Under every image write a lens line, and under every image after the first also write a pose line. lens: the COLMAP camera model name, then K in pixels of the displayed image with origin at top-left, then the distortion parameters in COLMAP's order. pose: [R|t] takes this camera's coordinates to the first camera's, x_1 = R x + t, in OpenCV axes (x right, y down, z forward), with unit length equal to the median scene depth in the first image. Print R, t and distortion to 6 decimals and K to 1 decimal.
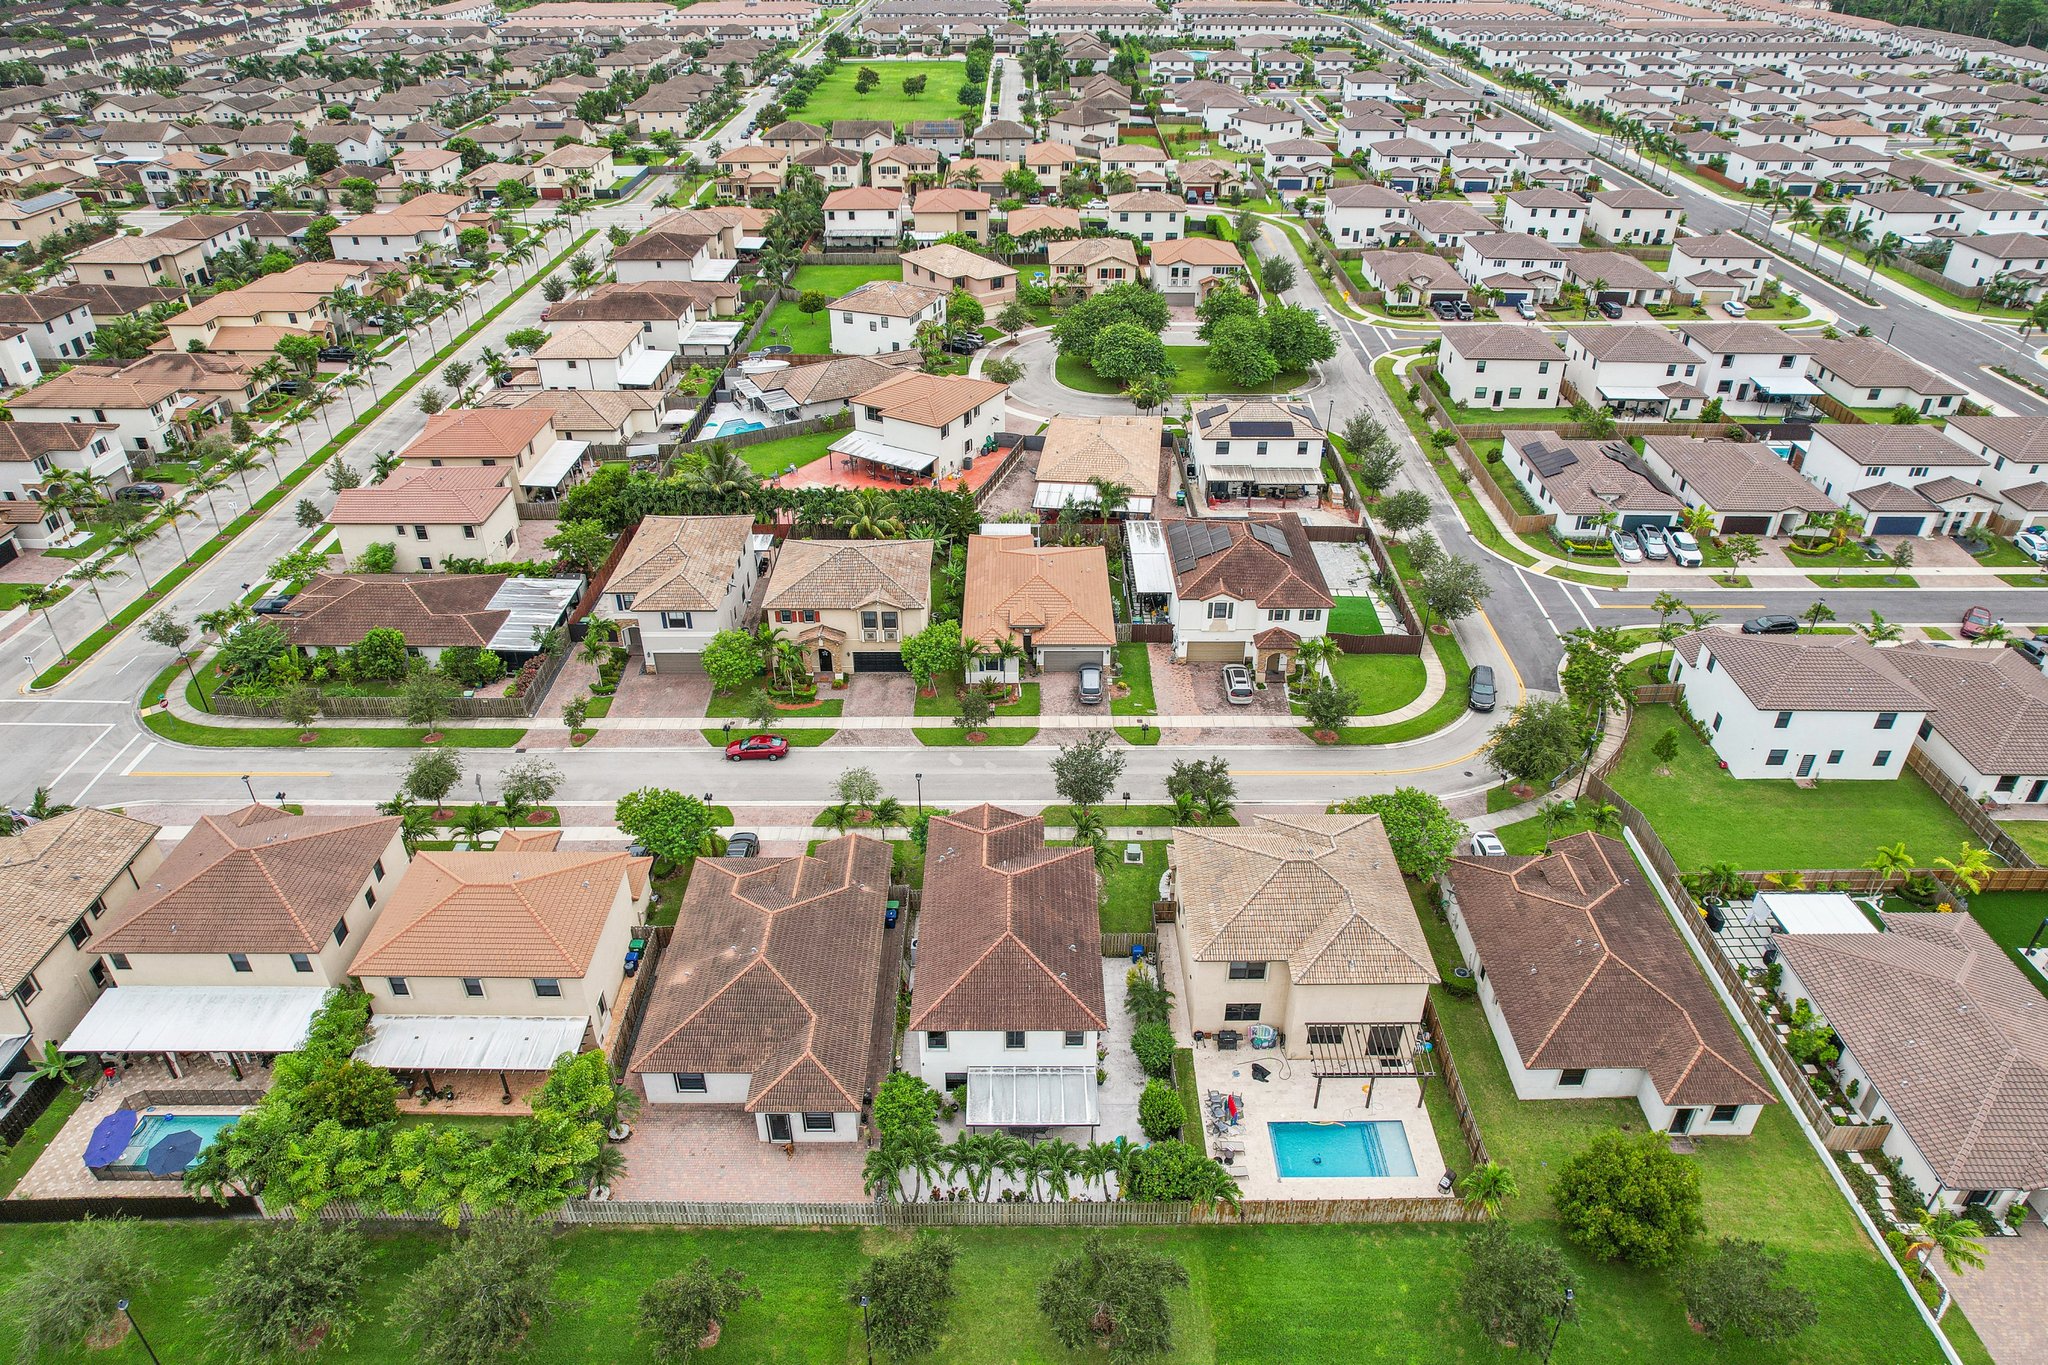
lens RADIAL K [[1324.3, 0, 1024.0], [0, 1324.3, 682.5], [0, 0, 1]] dist [-0.059428, 0.038192]
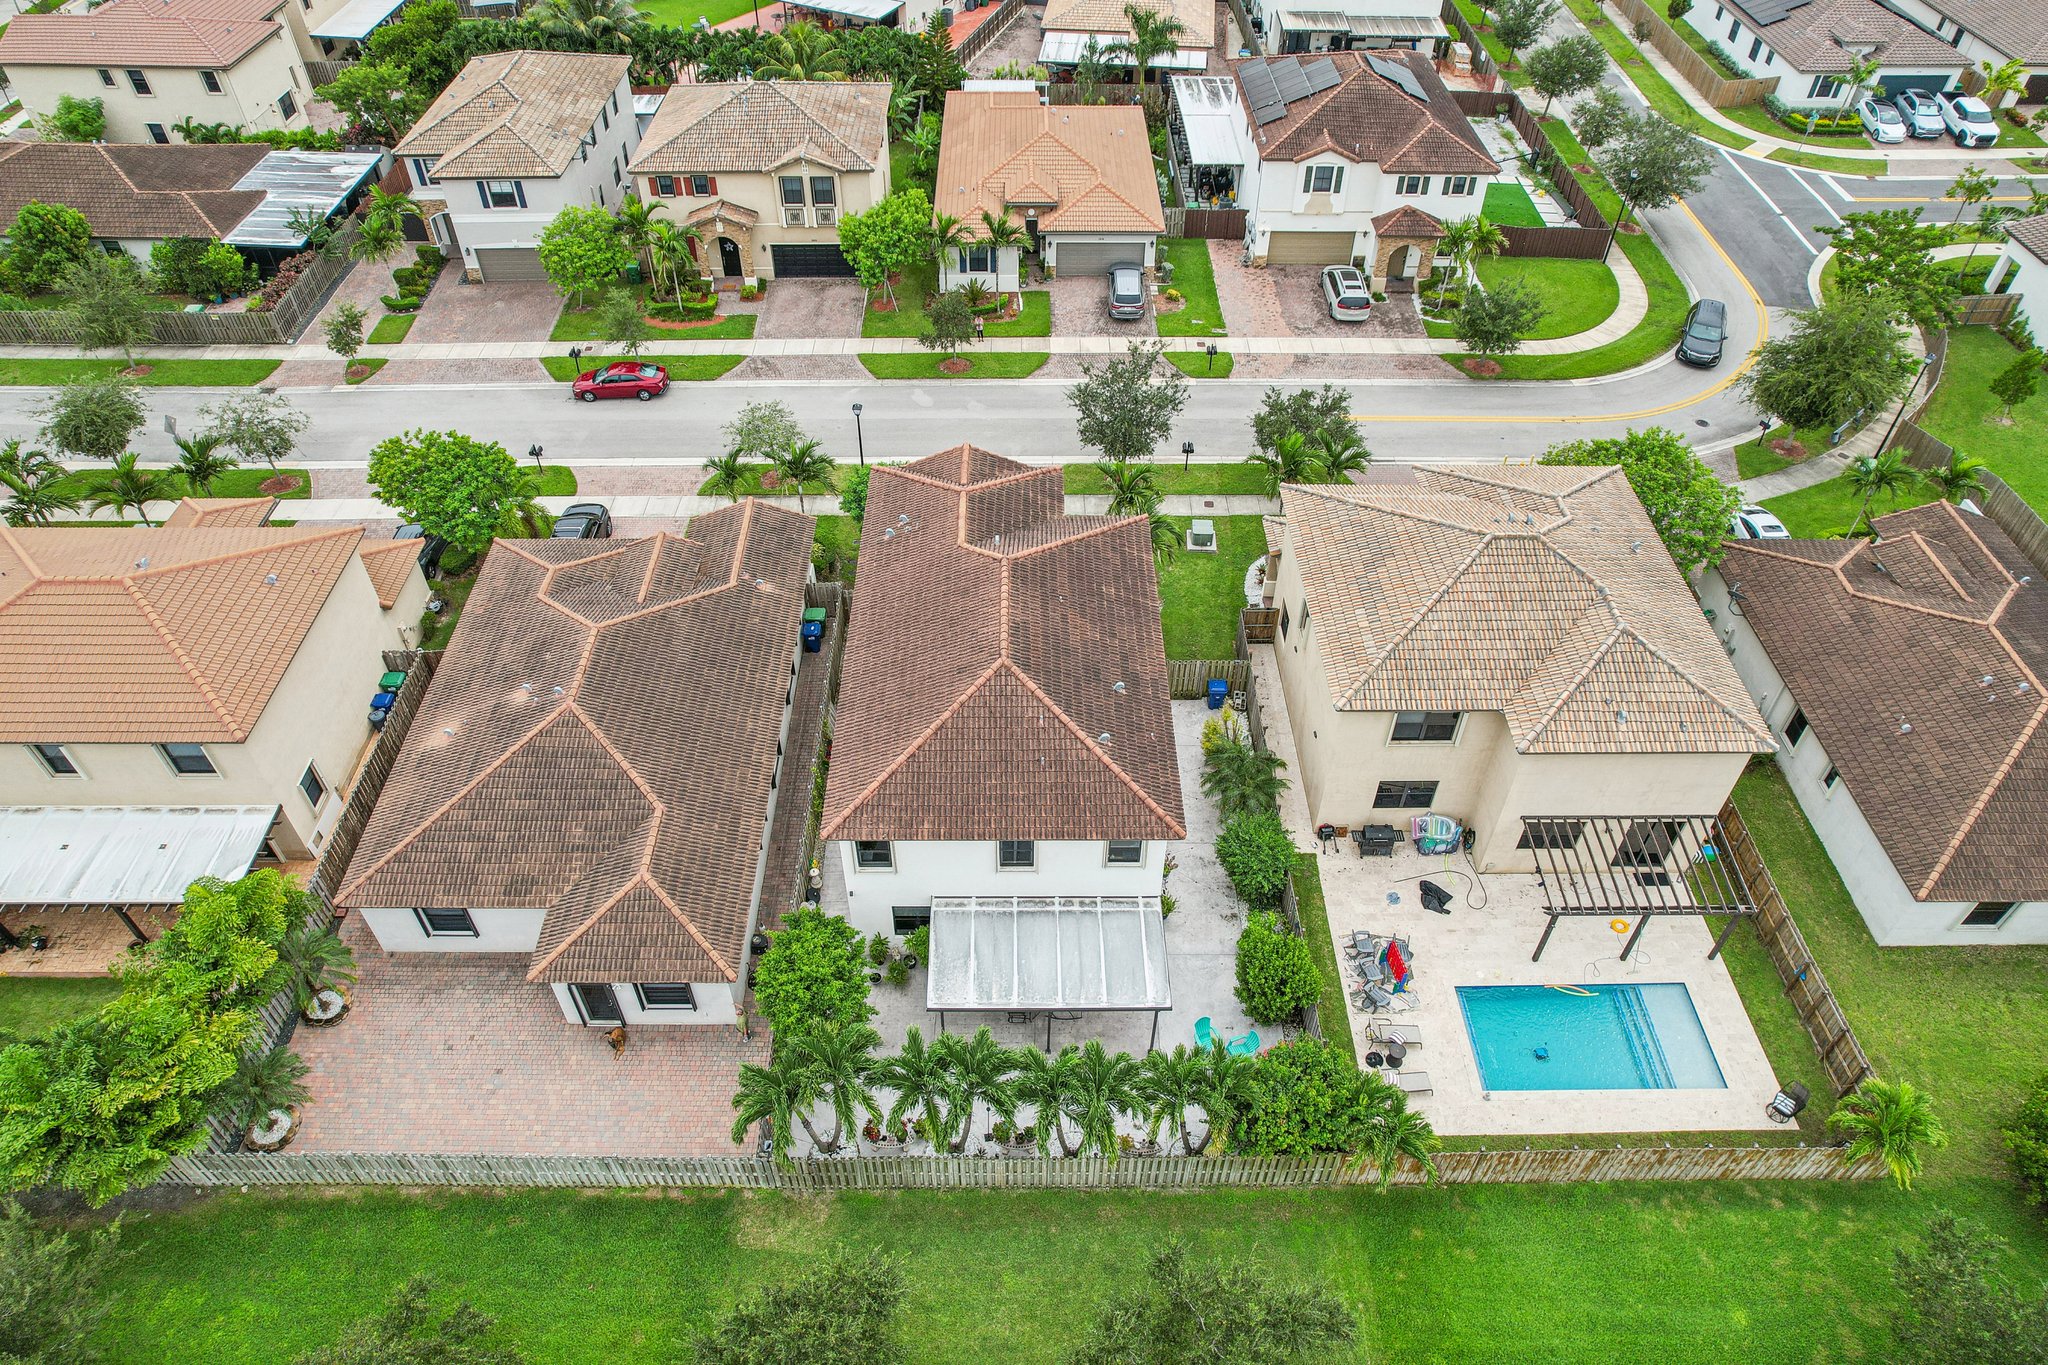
lens RADIAL K [[1324.3, 0, 1024.0], [0, 1324.3, 682.5], [0, 0, 1]] dist [-0.059428, 0.038192]
pose [[0.999997, -0.000070, 0.002538, -0.003727], [-0.000457, 0.978291, 0.207233, 0.067698], [-0.002498, -0.207234, 0.978288, 0.369148]]
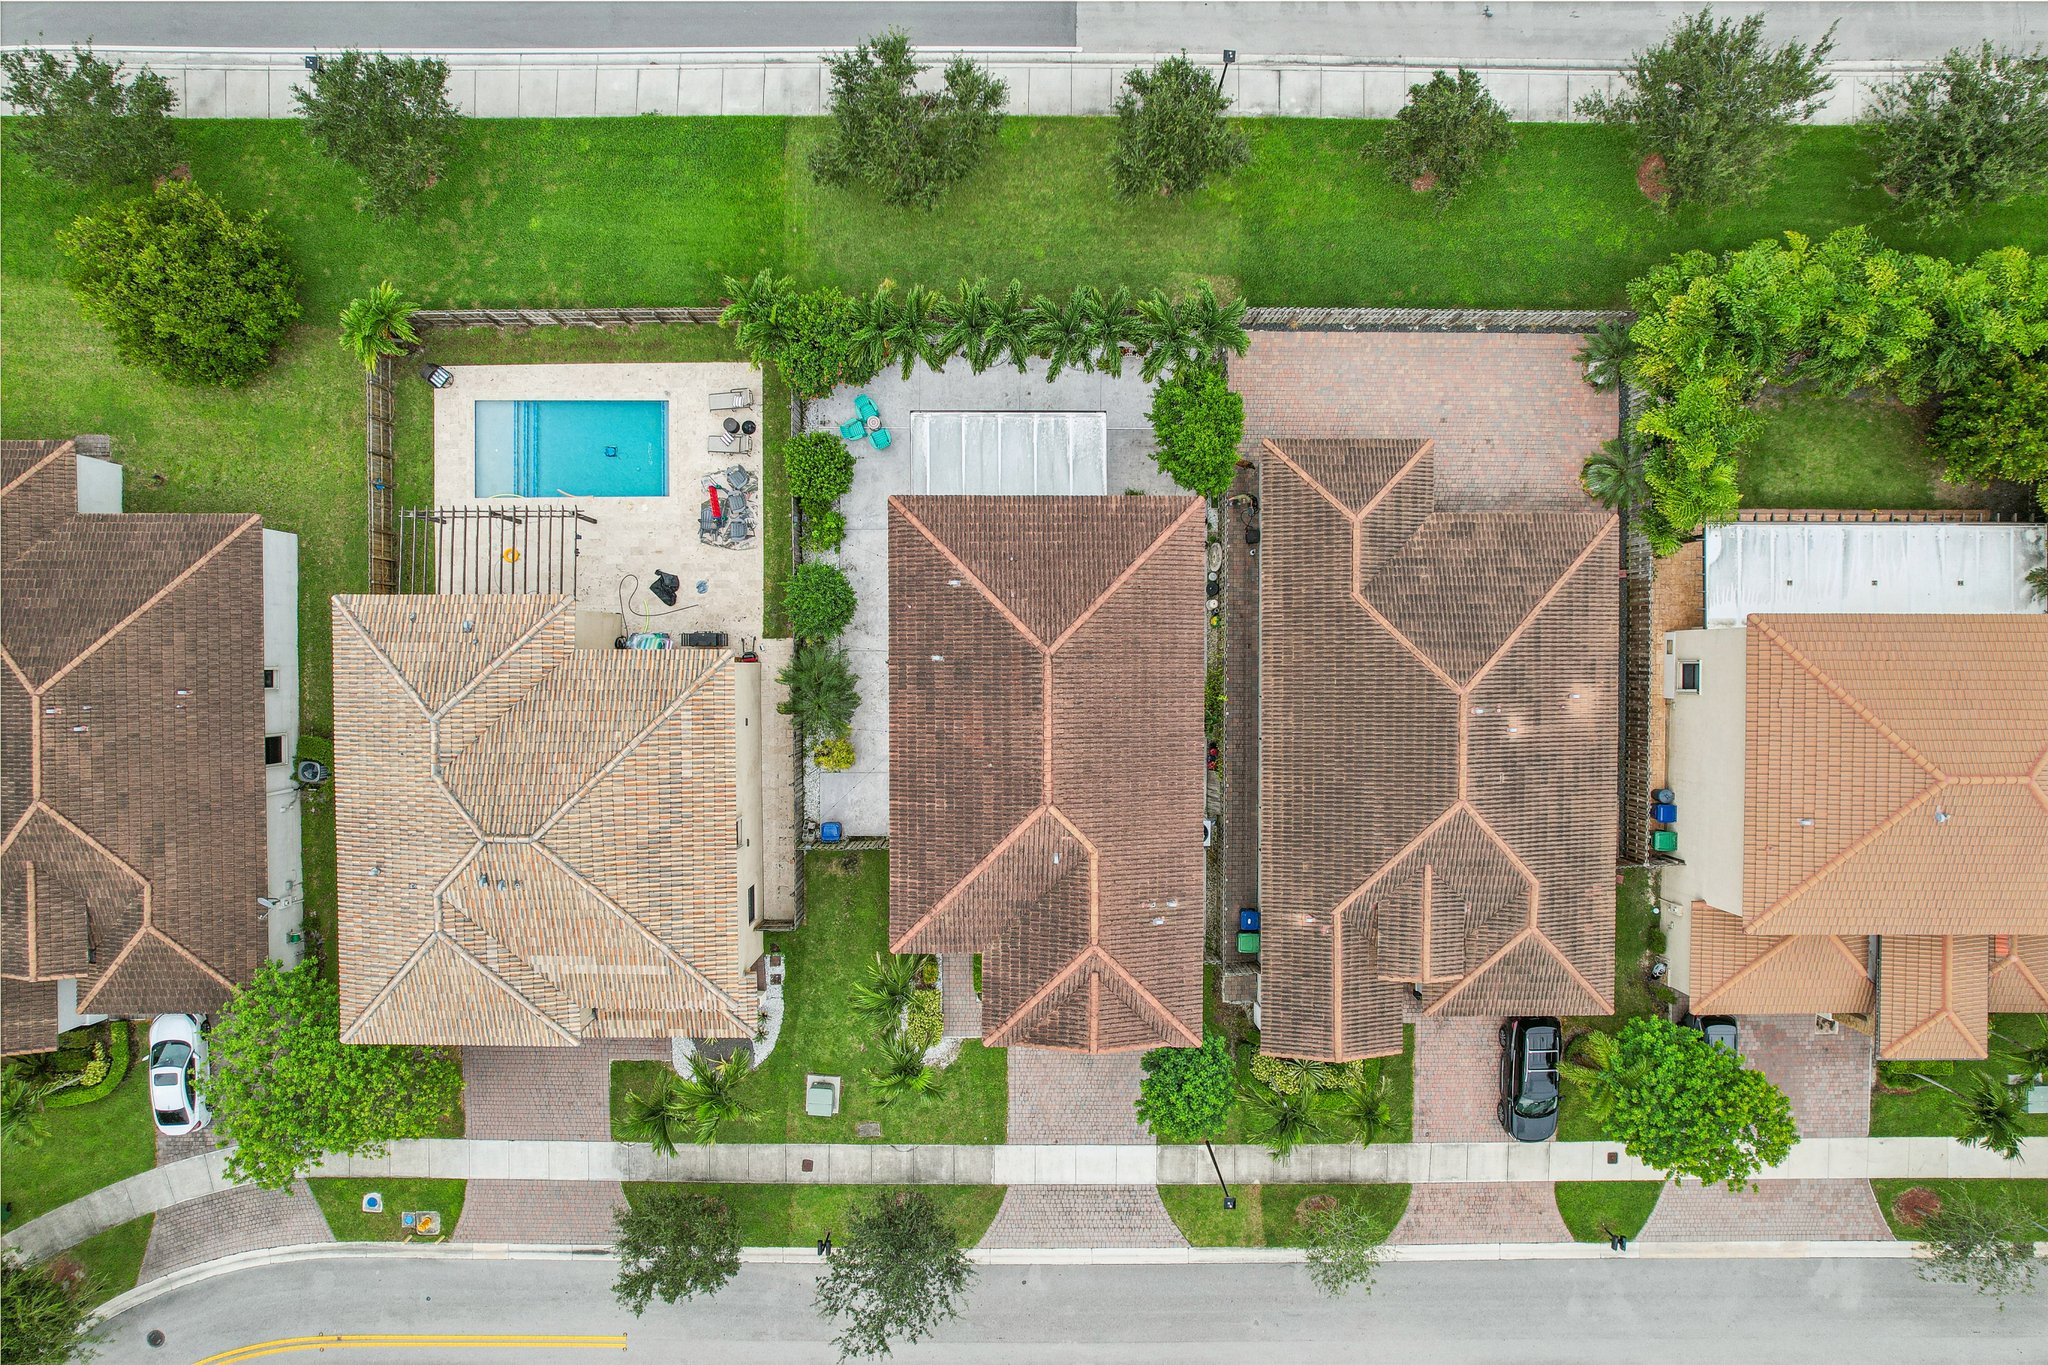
lens RADIAL K [[1324.3, 0, 1024.0], [0, 1324.3, 682.5], [0, 0, 1]] dist [-0.059428, 0.038192]
pose [[-0.999997, -0.001629, -0.001739, -0.000090], [-0.000575, -0.543294, 0.839543, -0.236511], [-0.002312, 0.839541, 0.543291, 0.558836]]
